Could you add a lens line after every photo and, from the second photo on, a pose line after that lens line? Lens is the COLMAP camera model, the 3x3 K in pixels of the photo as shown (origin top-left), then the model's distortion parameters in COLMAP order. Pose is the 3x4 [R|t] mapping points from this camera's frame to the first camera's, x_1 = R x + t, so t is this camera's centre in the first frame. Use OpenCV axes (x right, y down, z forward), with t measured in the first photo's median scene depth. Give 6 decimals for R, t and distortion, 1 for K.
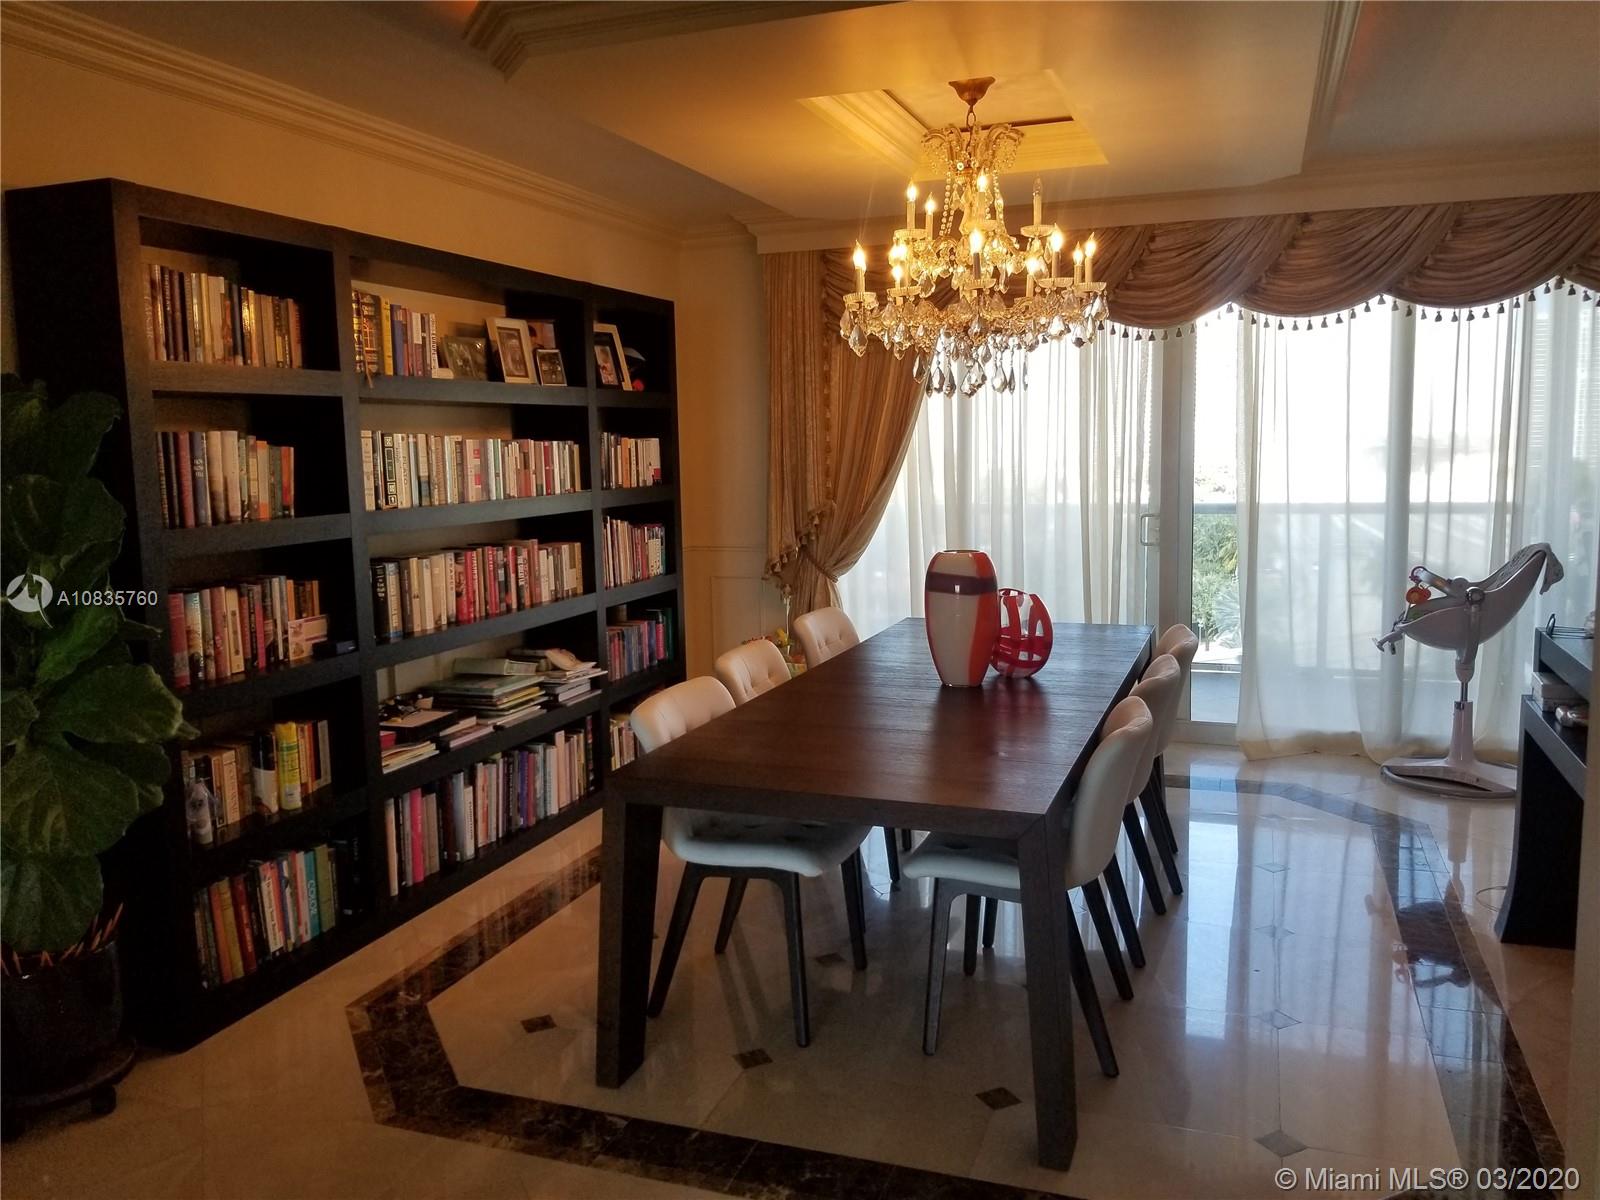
lens RADIAL K [[1269.9, 0, 835.6], [0, 1269.9, 576.8], [0, 0, 1]] dist [0.042997, -0.070922]
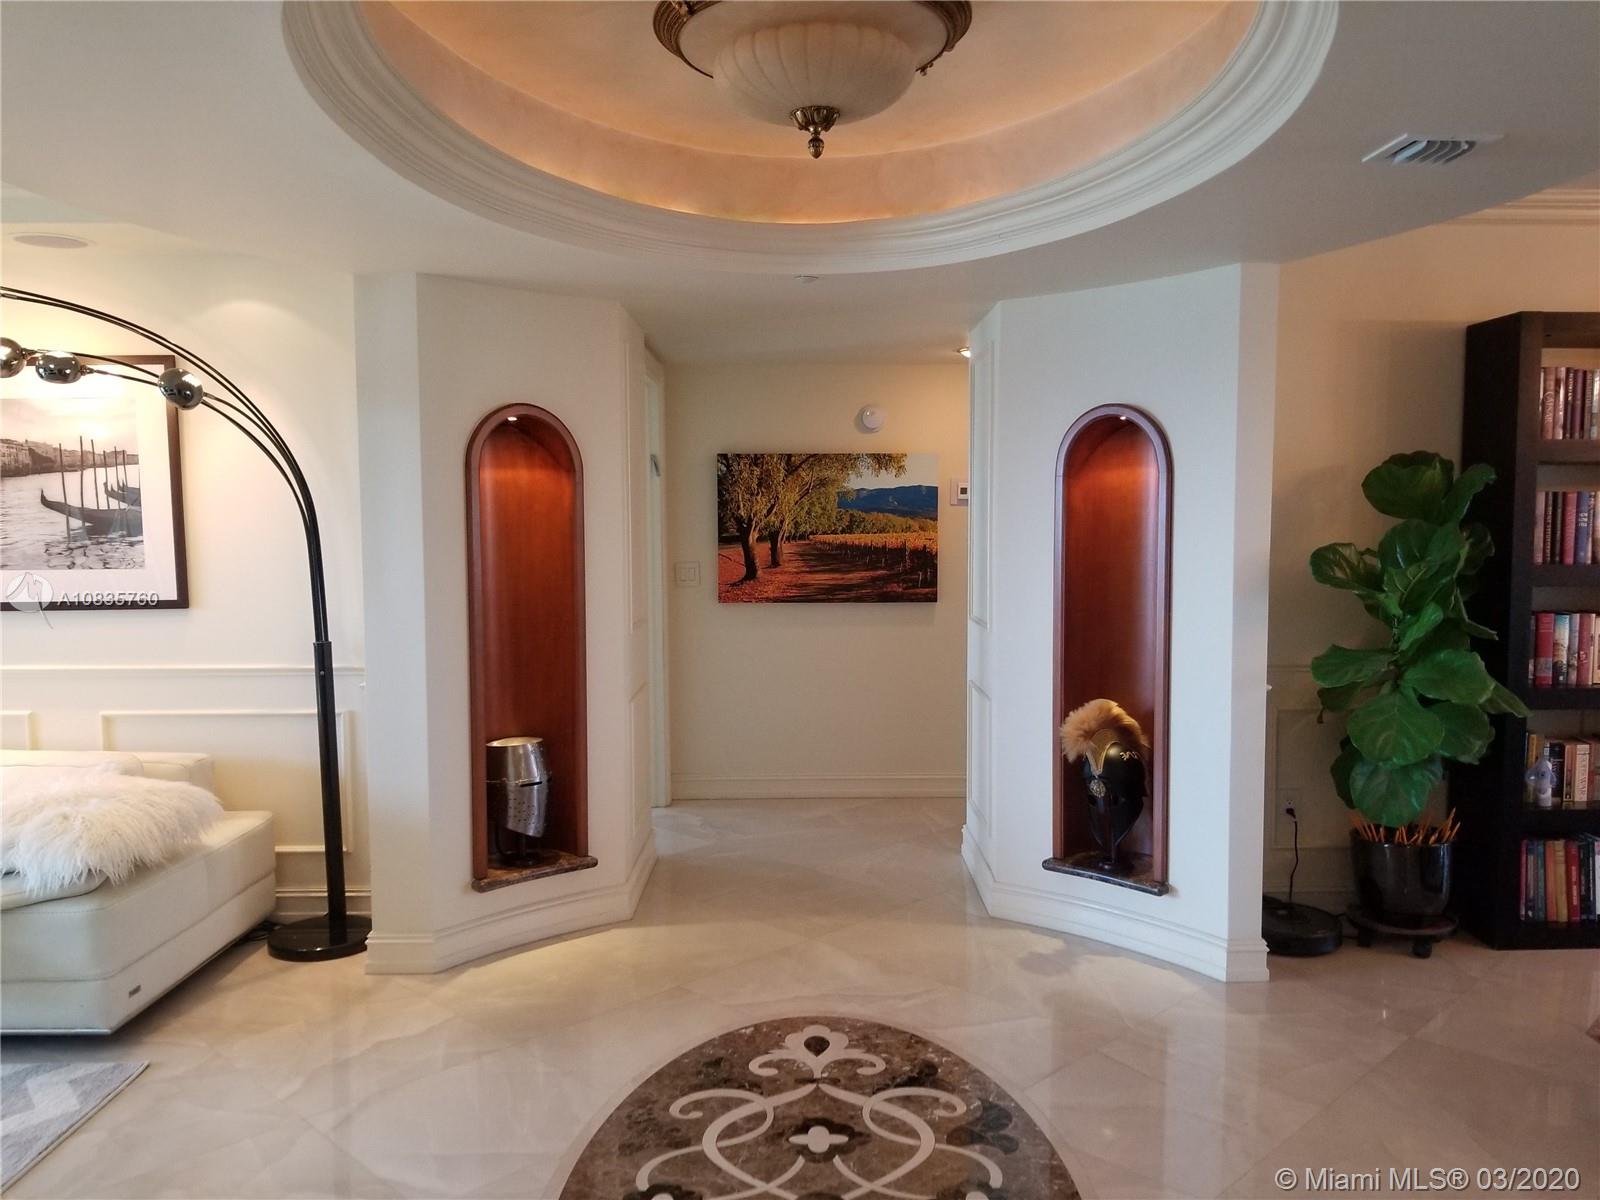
lens RADIAL K [[1269.9, 0, 800.8], [0, 1269.9, 603.7], [0, 0, 1]] dist [0.042997, -0.070922]
pose [[0.314967, 0.081994, -0.945554, 0.481079], [-0.114470, 0.992270, 0.047914, 0.027586], [0.942174, 0.093147, 0.321918, -0.153050]]
